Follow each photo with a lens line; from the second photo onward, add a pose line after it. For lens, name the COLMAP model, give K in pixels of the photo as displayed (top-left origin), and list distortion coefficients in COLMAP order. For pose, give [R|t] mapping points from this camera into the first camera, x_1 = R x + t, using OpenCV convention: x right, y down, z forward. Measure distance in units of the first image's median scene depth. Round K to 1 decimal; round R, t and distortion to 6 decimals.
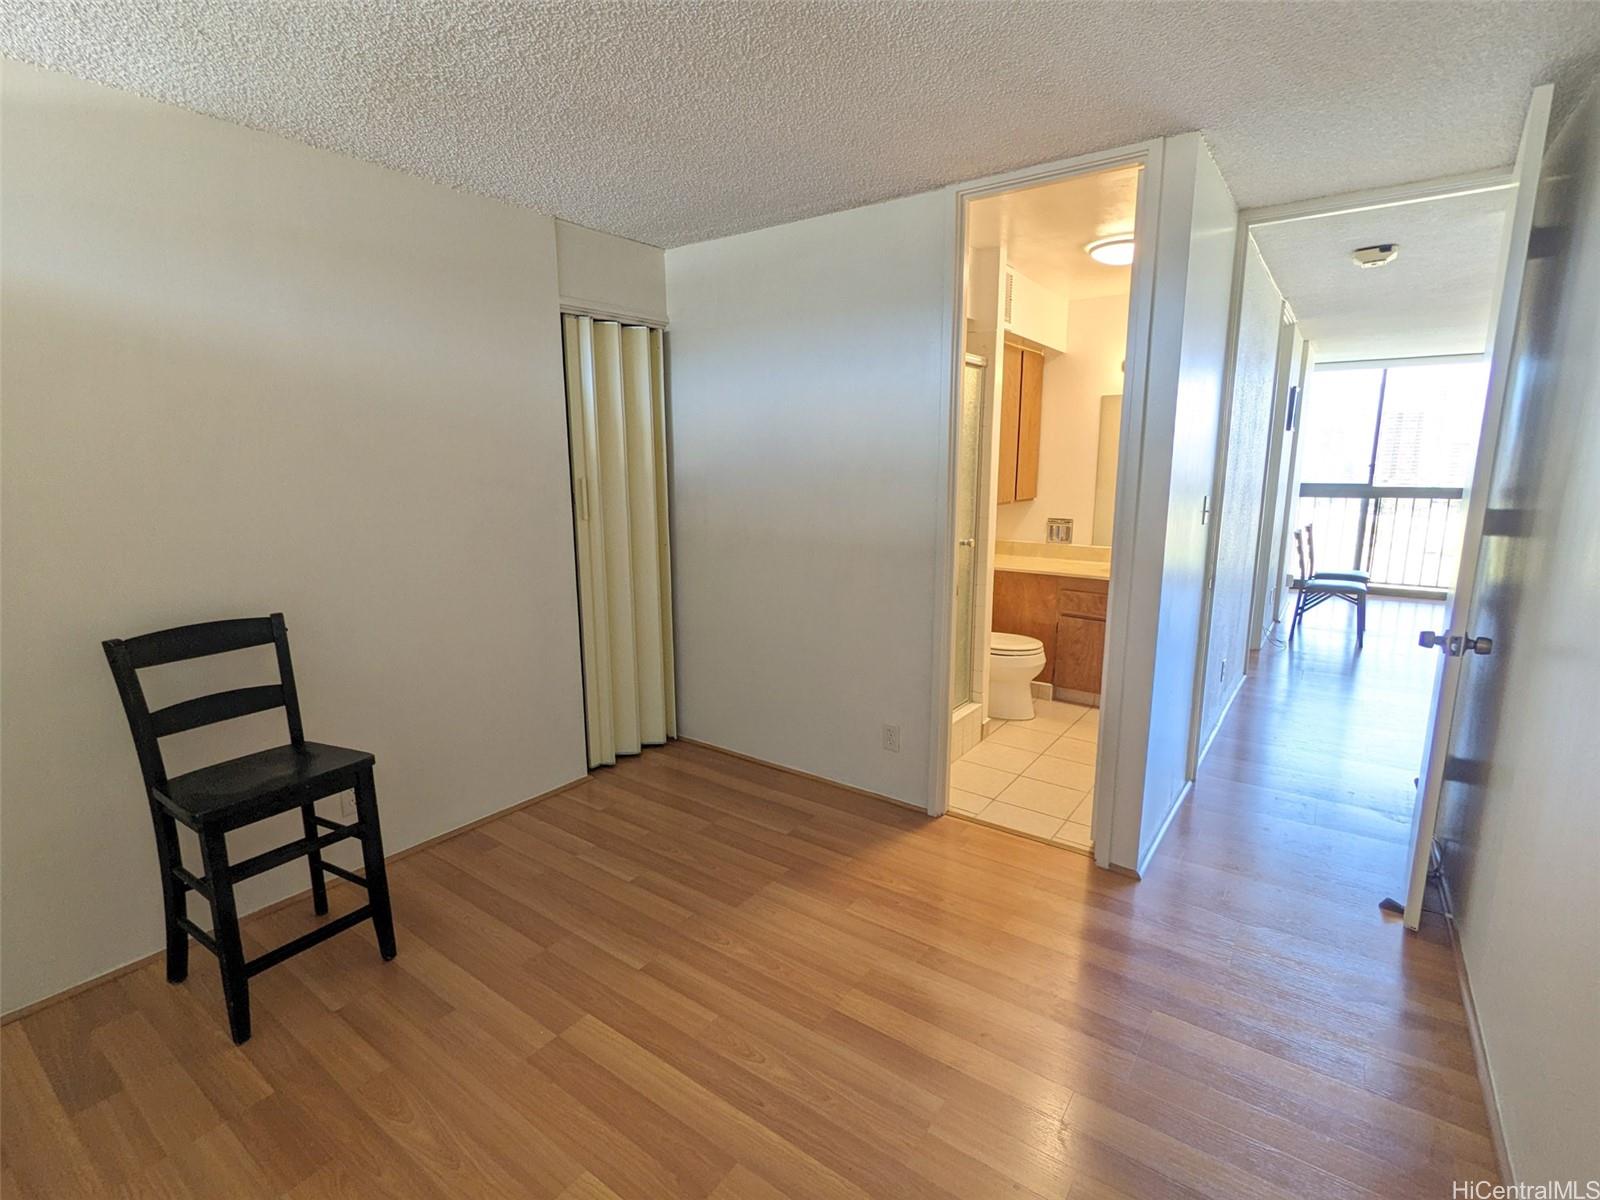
lens RADIAL K [[751.1, 0, 796.7], [0, 751.1, 589.2], [0, 0, 1]] dist [-0.002313, -0.000339]
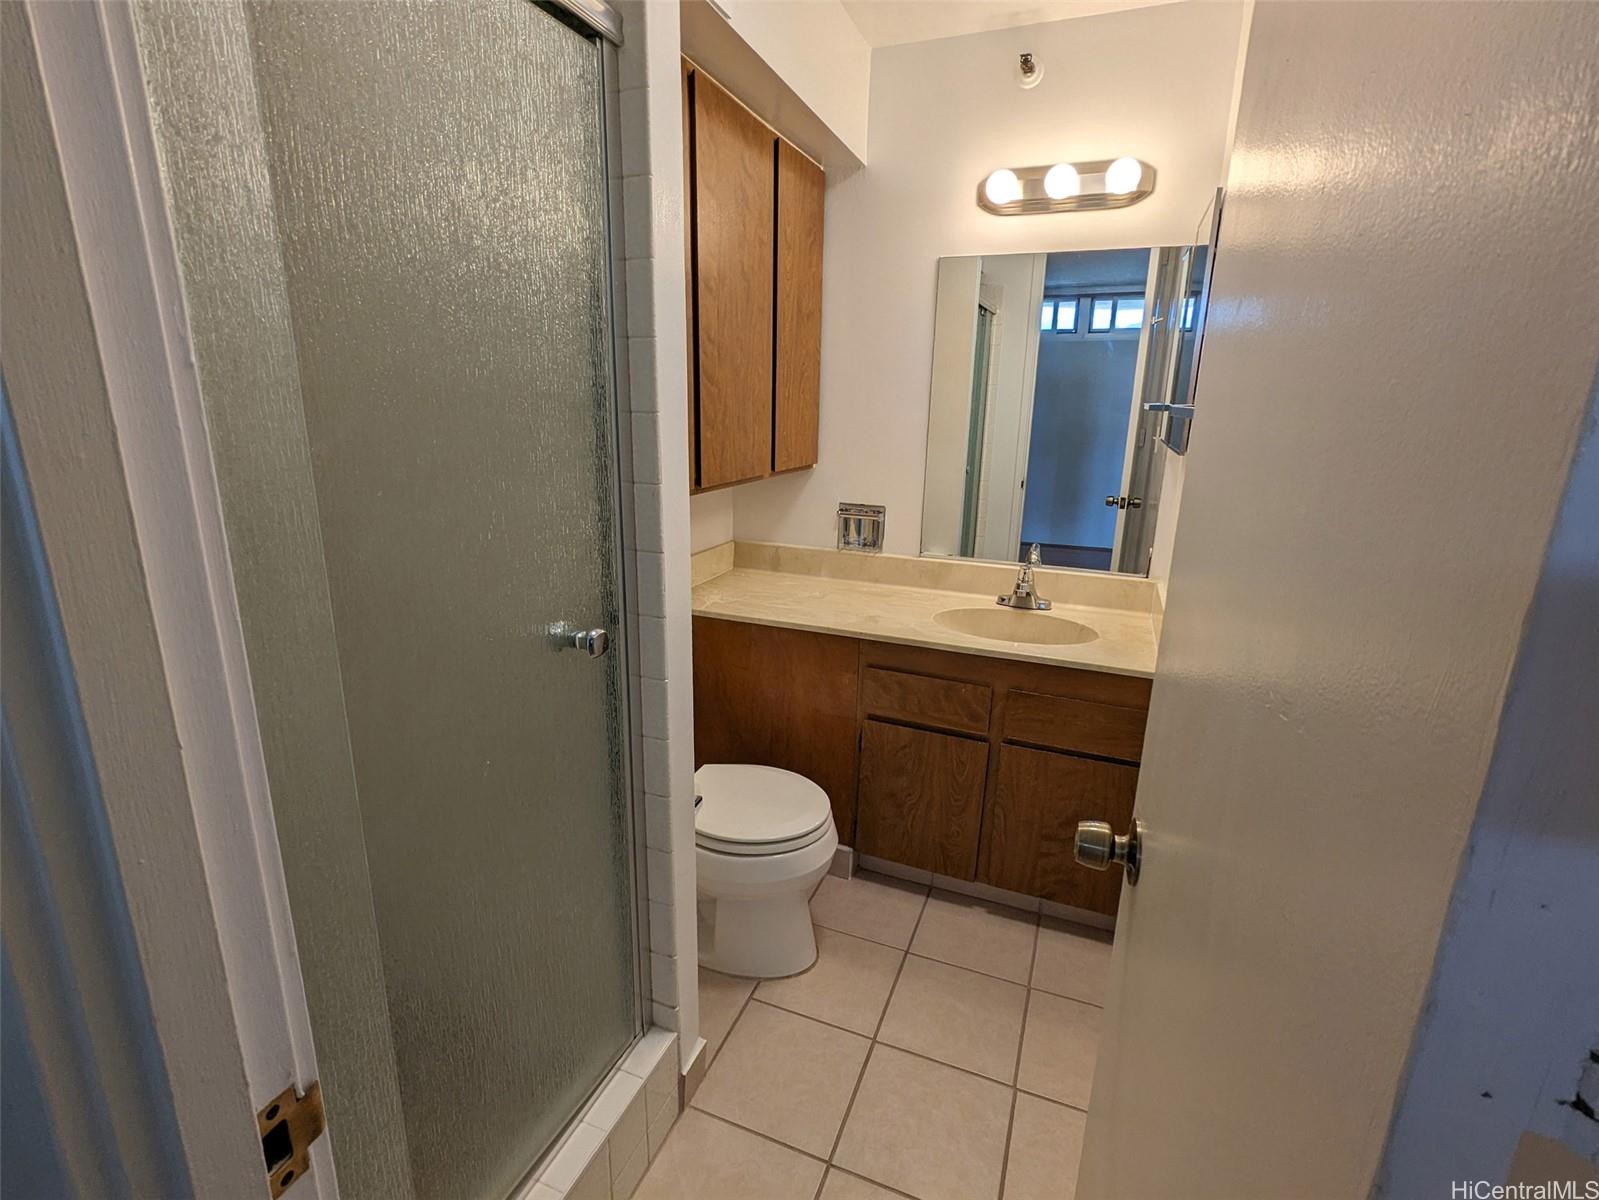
lens RADIAL K [[750.6, 0, 795.2], [0, 750.6, 603.3], [0, 0, 1]] dist [-0.002313, -0.000339]
pose [[0.968021, -0.047868, 0.246259, 0.175790], [0.024649, 0.995026, 0.096522, -0.078126], [-0.249654, -0.087366, 0.964386, 0.506064]]
